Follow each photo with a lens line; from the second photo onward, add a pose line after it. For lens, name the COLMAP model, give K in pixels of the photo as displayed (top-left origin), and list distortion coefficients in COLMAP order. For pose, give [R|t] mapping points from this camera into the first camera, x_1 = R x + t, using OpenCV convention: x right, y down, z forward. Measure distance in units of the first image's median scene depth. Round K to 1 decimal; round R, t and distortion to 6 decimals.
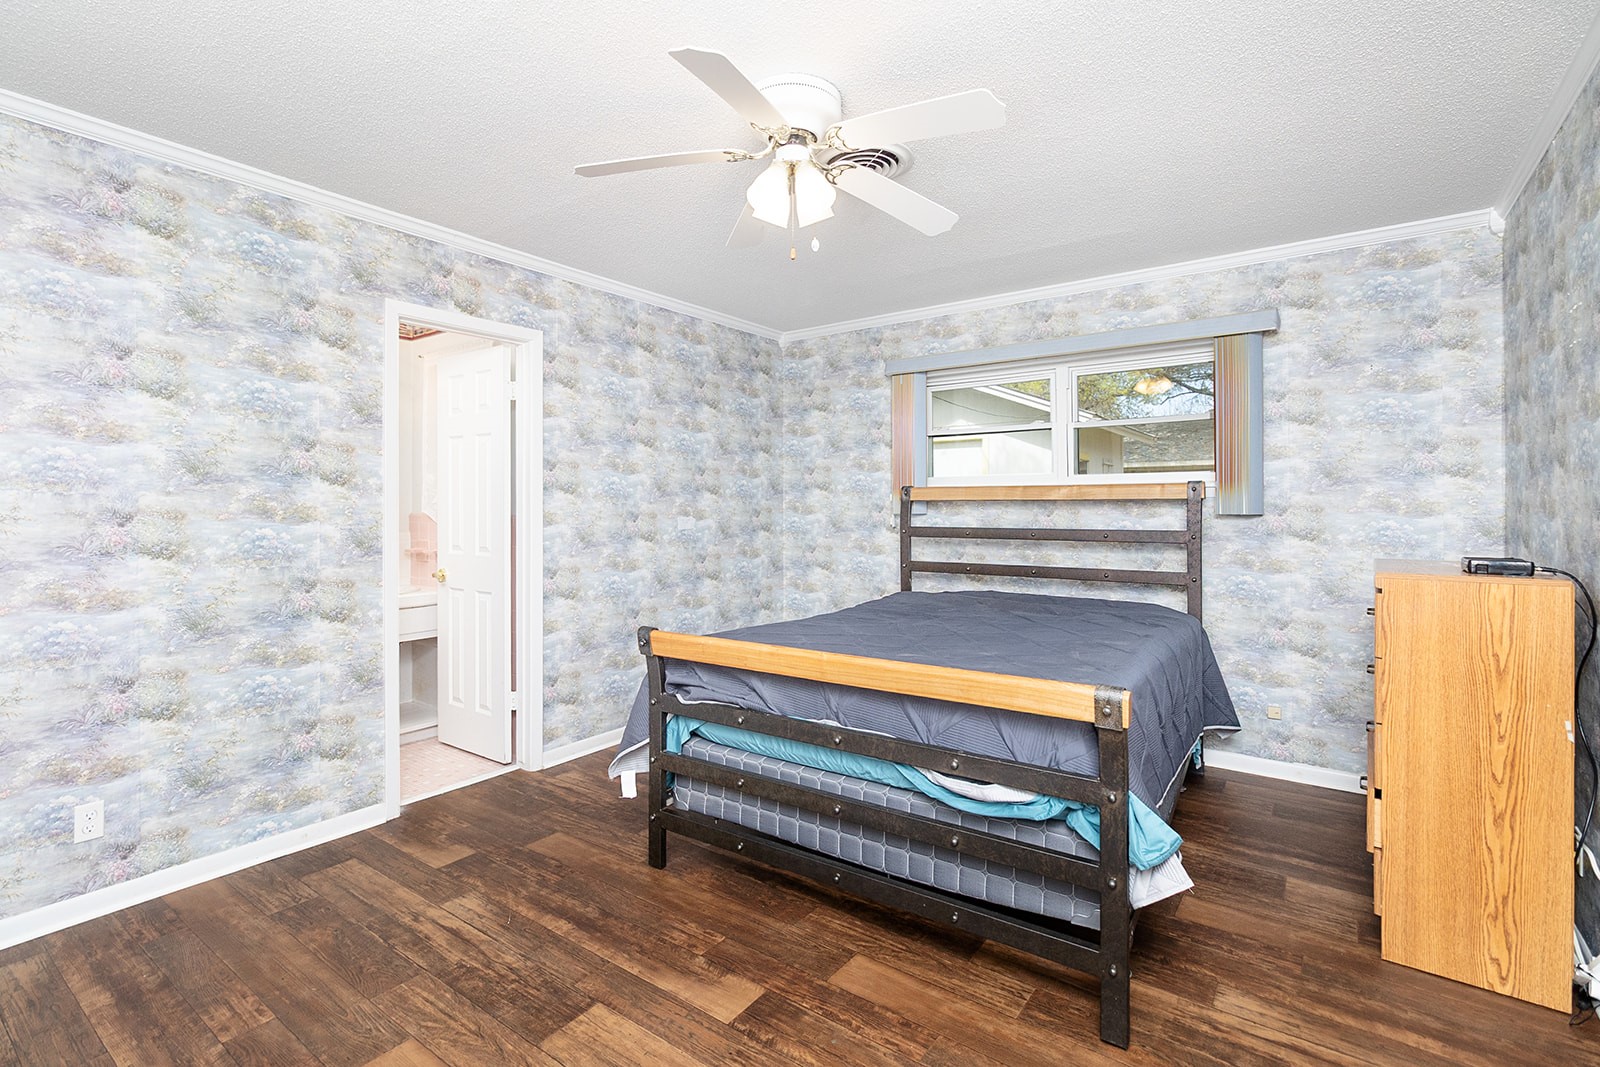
lens RADIAL K [[757.5, 0, 769.5], [0, 757.5, 514.0], [0, 0, 1]] dist [0.003321, -0.001002]
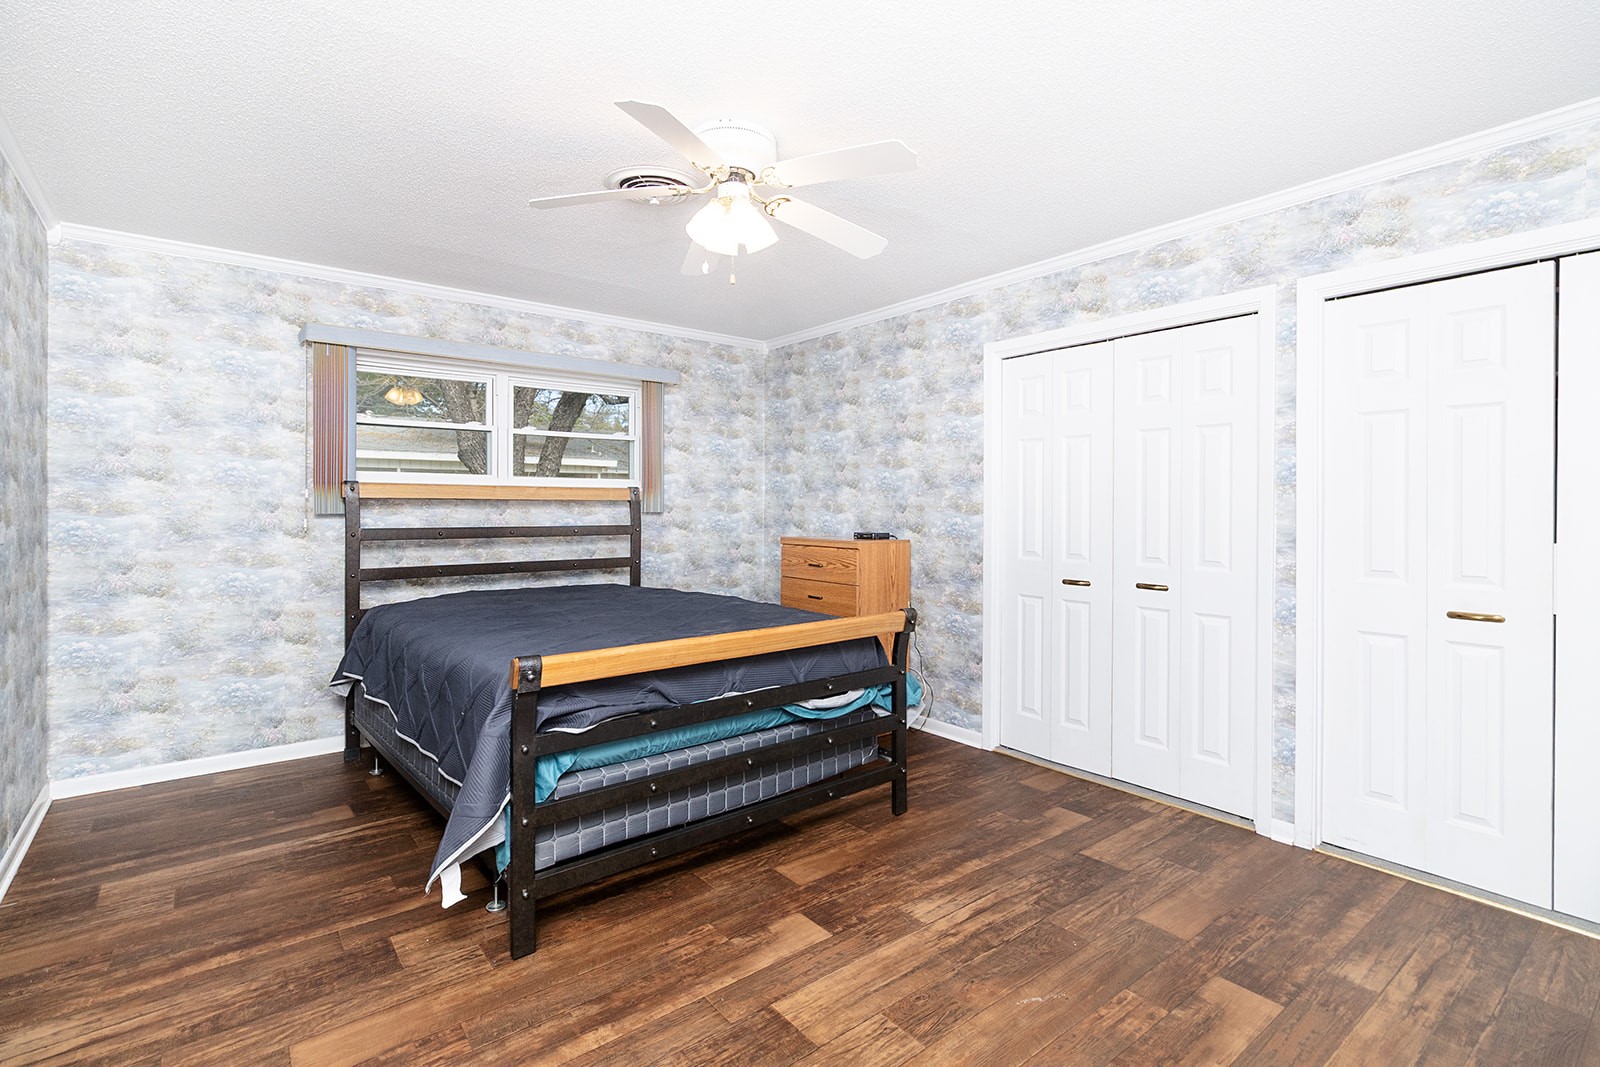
lens RADIAL K [[757.5, 0, 799.3], [0, 757.5, 517.3], [0, 0, 1]] dist [0.003321, -0.001002]
pose [[0.247662, -0.012646, 0.968764, -0.931711], [0.005312, 0.999918, 0.011695, -0.006716], [-0.968832, 0.002250, 0.247709, 0.568003]]
